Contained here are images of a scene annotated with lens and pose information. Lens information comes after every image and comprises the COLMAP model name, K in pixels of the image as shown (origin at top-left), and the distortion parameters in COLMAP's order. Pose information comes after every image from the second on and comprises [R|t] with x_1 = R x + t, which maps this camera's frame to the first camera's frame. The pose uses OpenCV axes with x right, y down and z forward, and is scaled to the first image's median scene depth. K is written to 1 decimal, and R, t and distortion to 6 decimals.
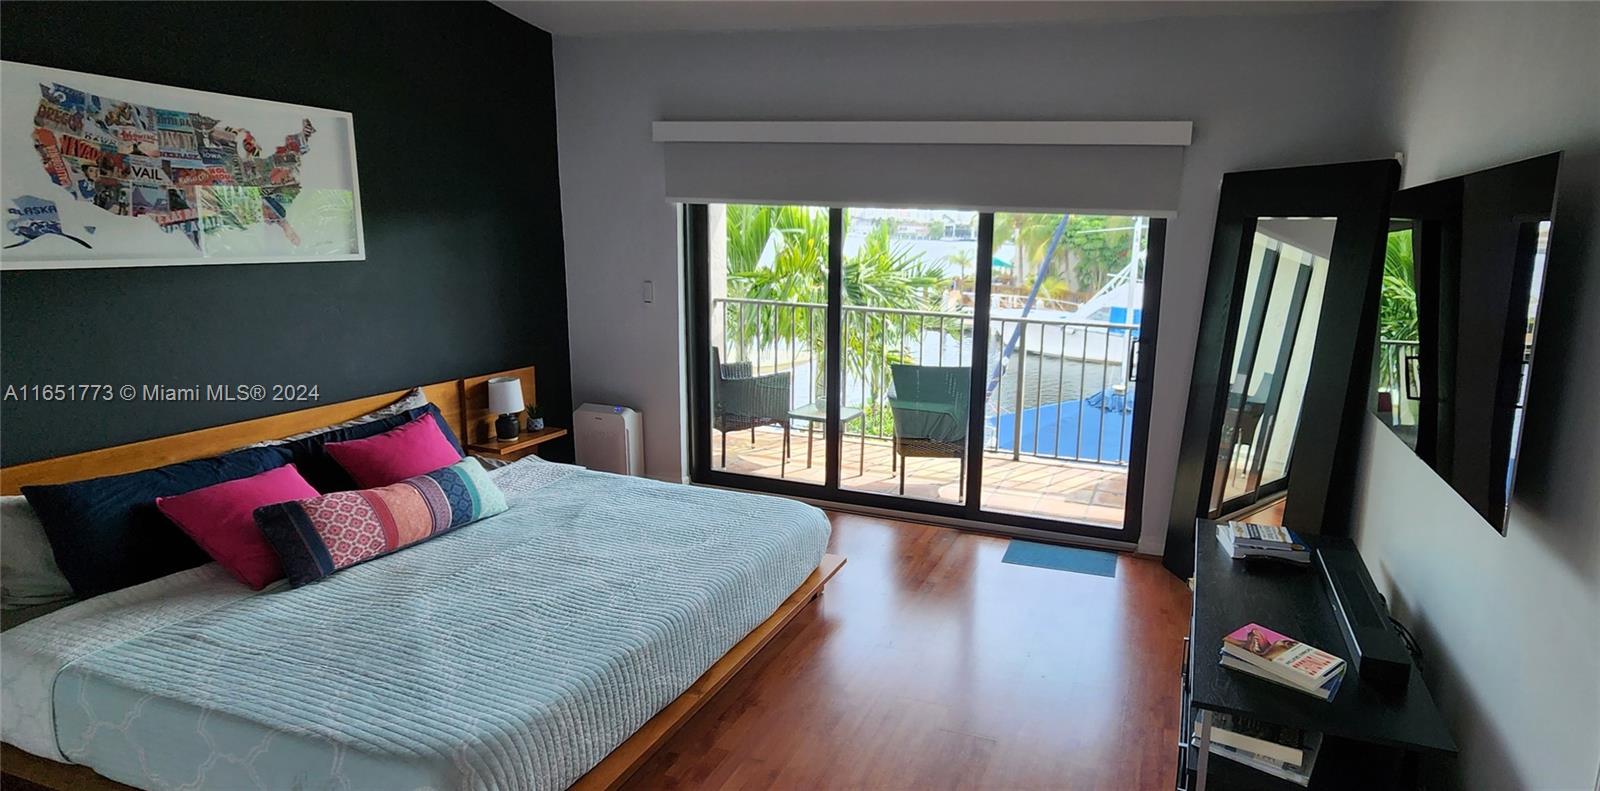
lens RADIAL K [[931.4, 0, 802.3], [0, 931.4, 404.0], [0, 0, 1]] dist [-0.001808, 0.000102]
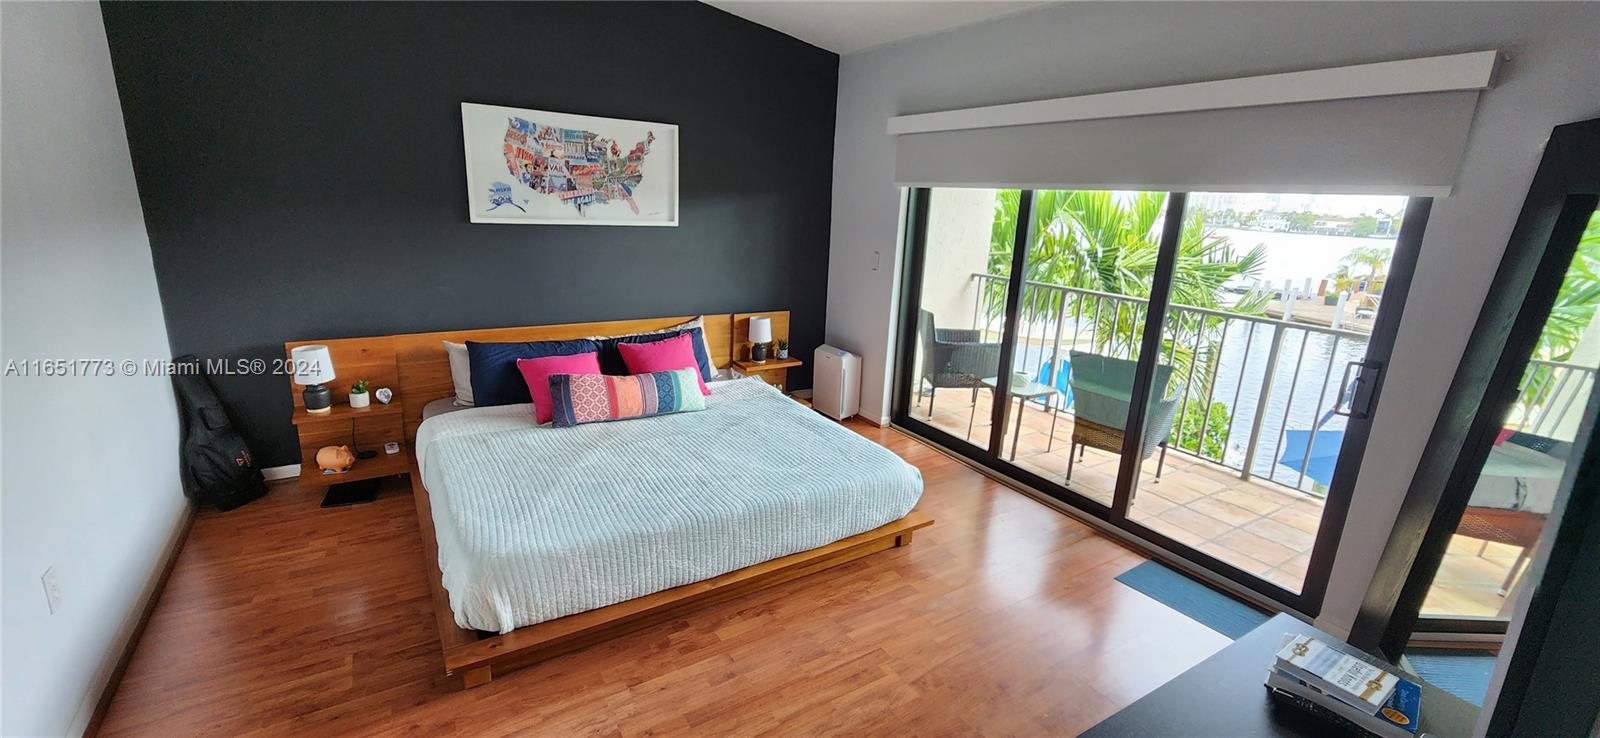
lens RADIAL K [[658.4, 0, 802.3], [0, 658.4, 368.3], [0, 0, 1]] dist [0.002336, -0.000975]
pose [[0.757630, 0.162059, -0.632245, 0.401925], [-0.142736, 0.986376, 0.081788, -0.047451], [0.636885, 0.028278, 0.770440, 0.340656]]
